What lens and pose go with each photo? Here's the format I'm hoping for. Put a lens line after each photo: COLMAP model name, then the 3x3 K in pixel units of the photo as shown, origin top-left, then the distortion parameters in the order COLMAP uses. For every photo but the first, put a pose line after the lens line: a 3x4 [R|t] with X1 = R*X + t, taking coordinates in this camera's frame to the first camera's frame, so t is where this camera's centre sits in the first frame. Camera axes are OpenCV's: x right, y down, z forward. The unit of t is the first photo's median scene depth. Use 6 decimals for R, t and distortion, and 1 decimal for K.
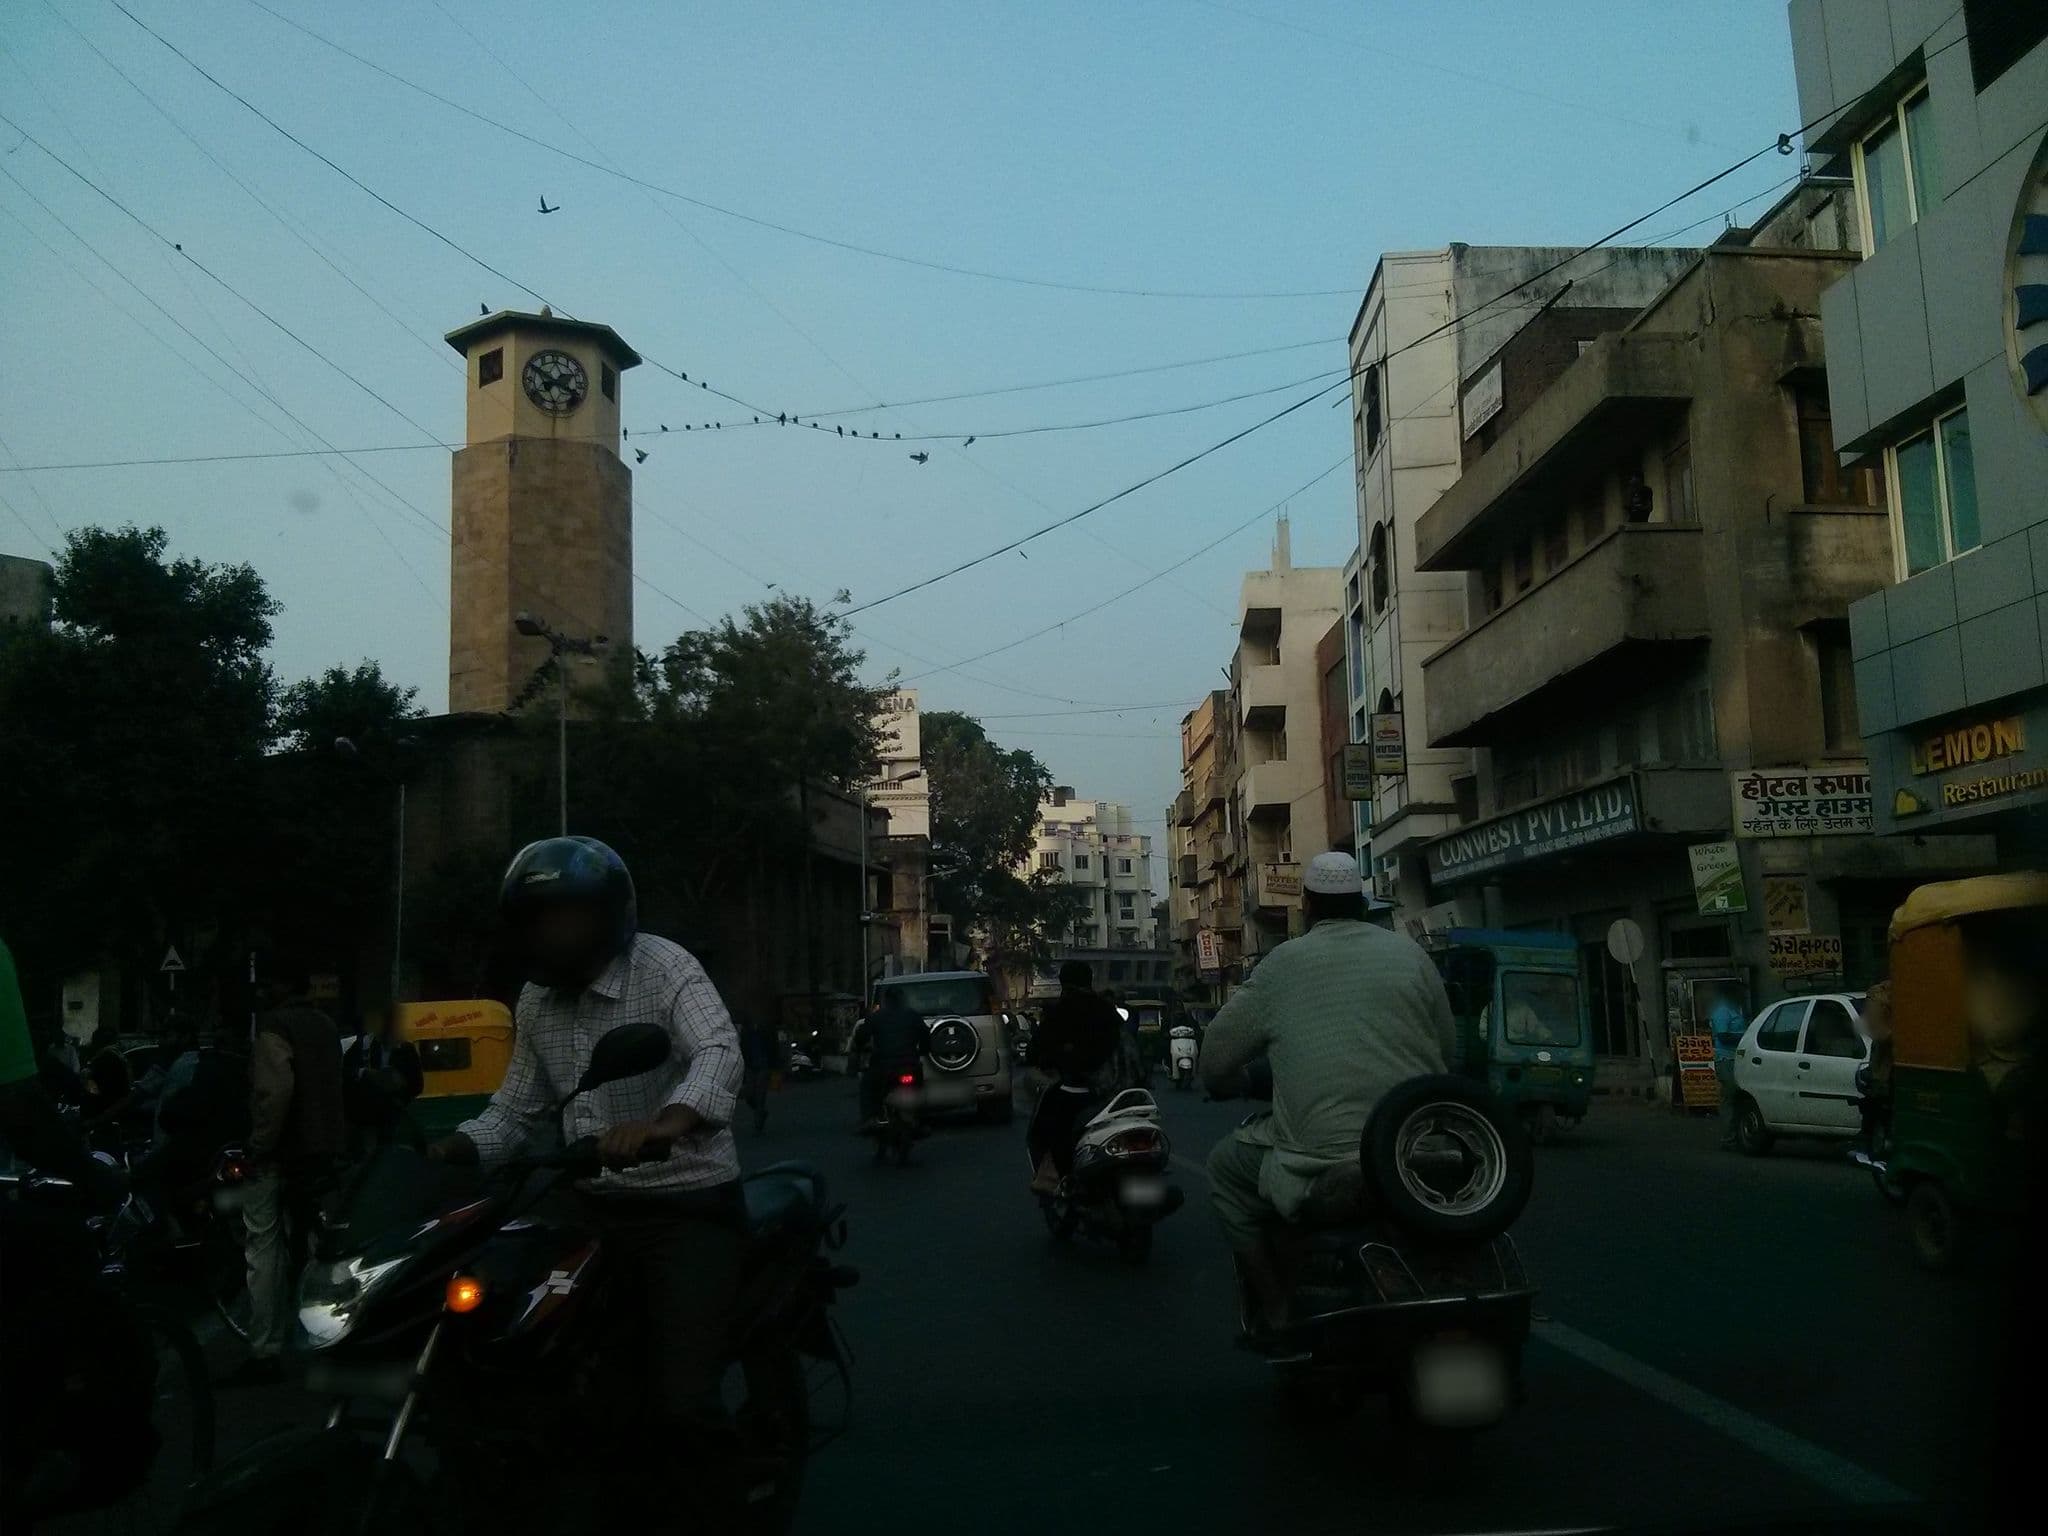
lens RADIAL K [[1550.2, 0, 1024.0], [0, 1550.2, 768.0], [0, 0, 1]] dist [0.002816, 0.005185]
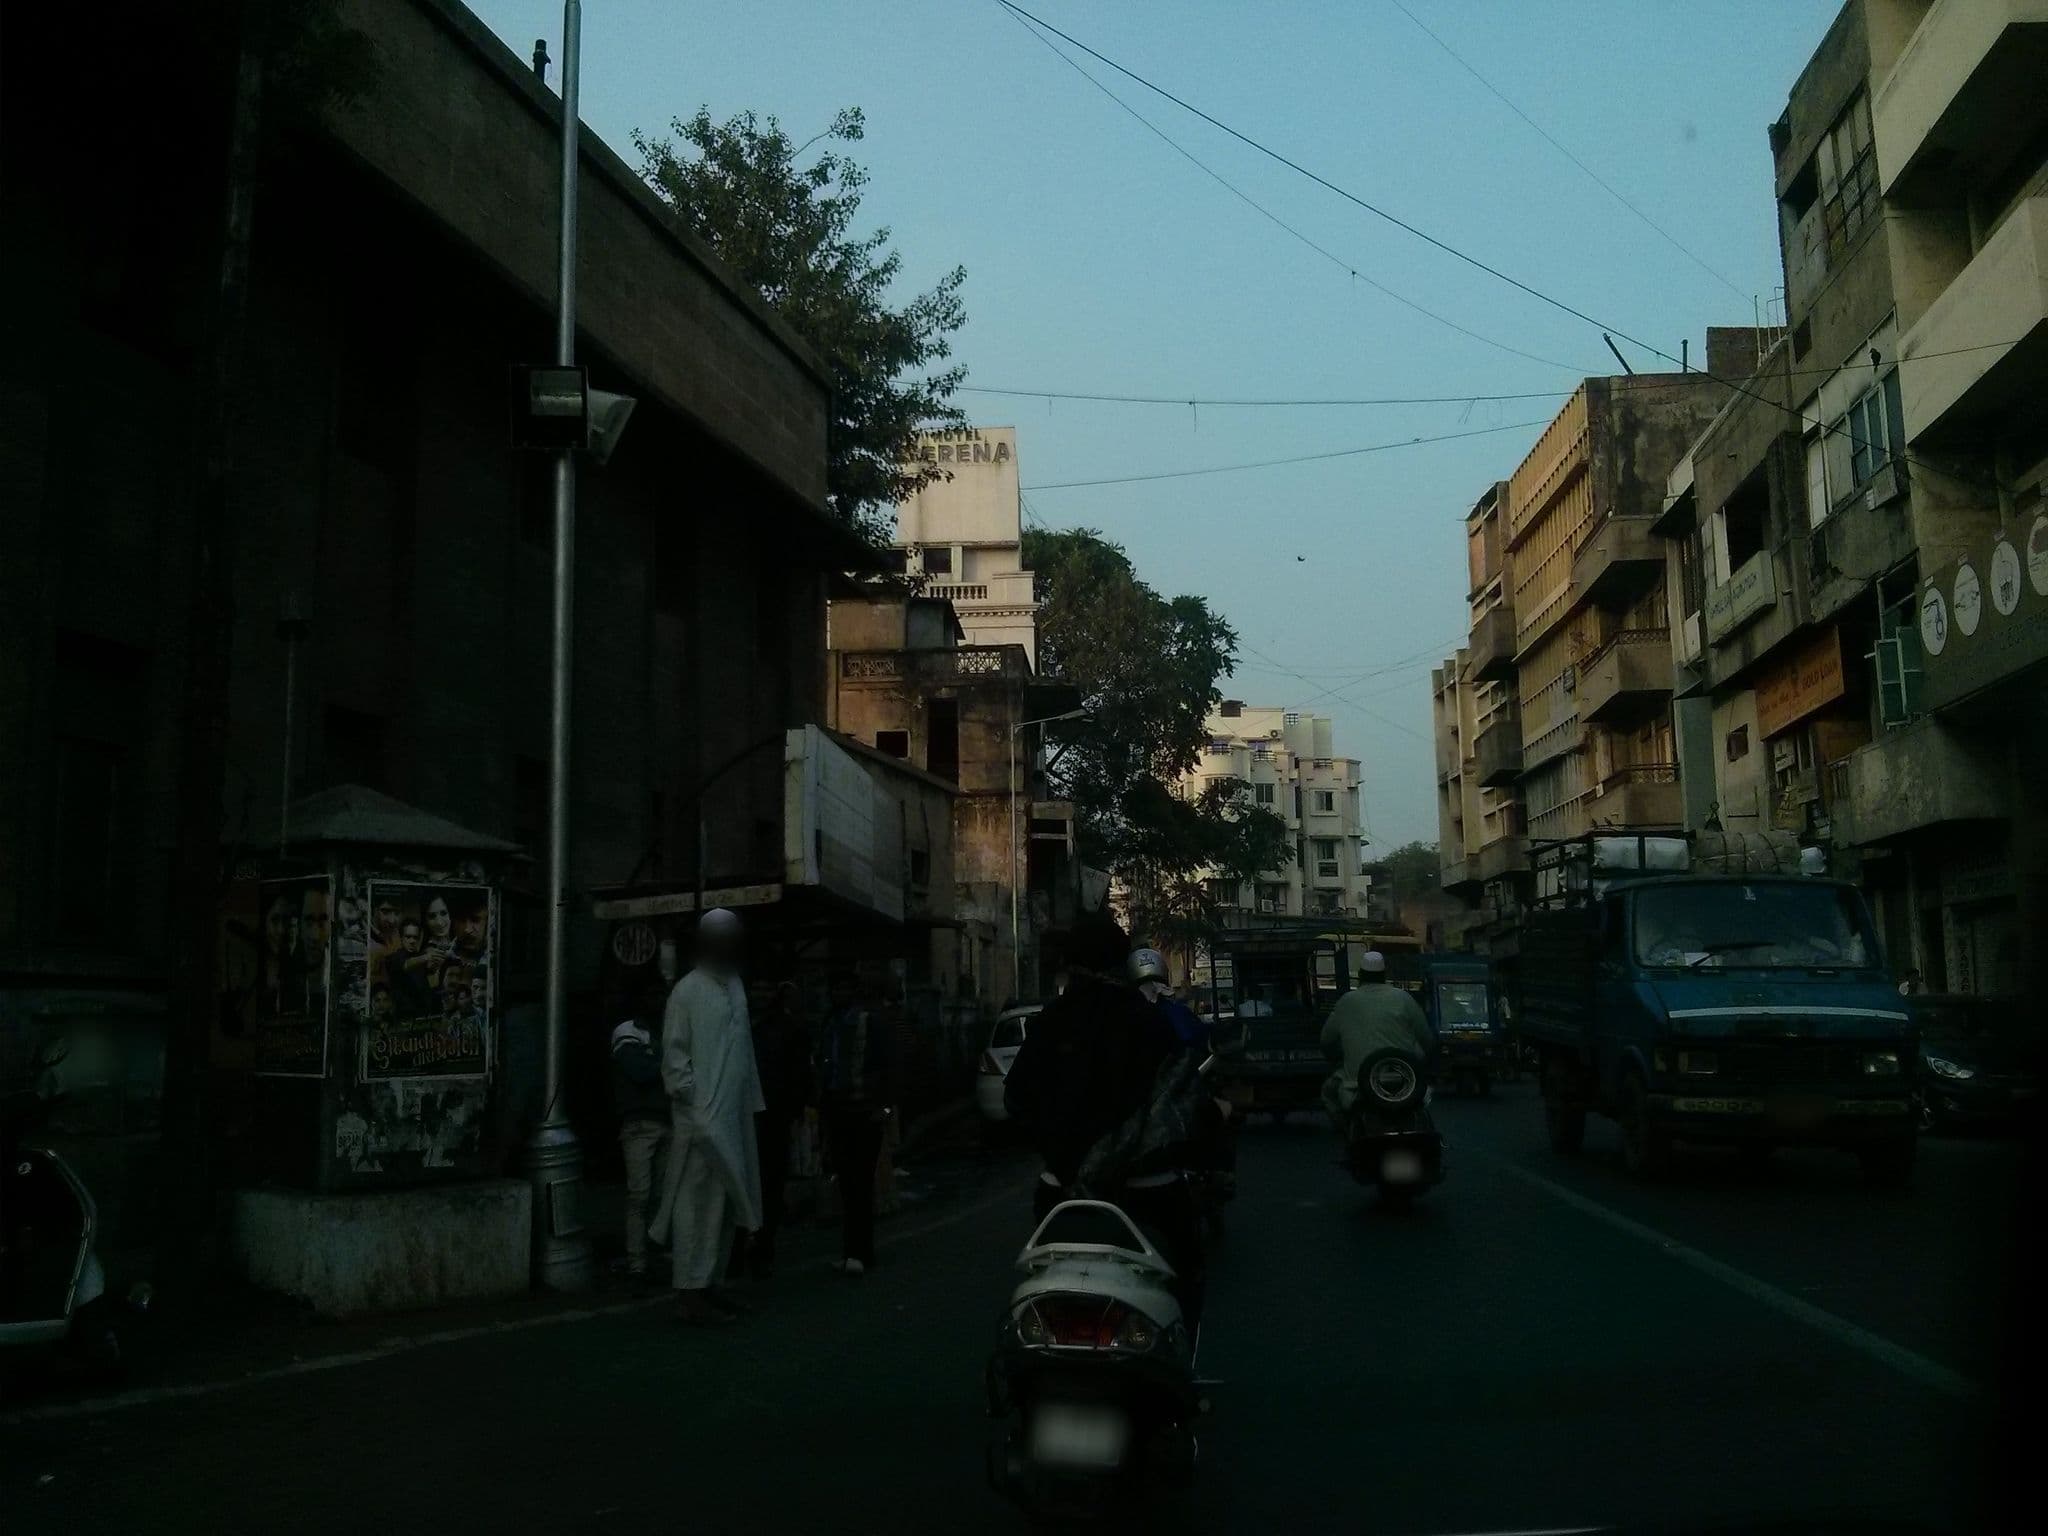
lens RADIAL K [[1839.6, 0, 1024.0], [0, 1839.6, 768.0], [0, 0, 1]] dist [0.050470, -0.000793]
pose [[0.996930, 0.003941, -0.078195, -0.009119], [-0.001812, 0.999626, 0.027276, 0.037945], [0.078274, -0.027051, 0.996565, 0.227133]]
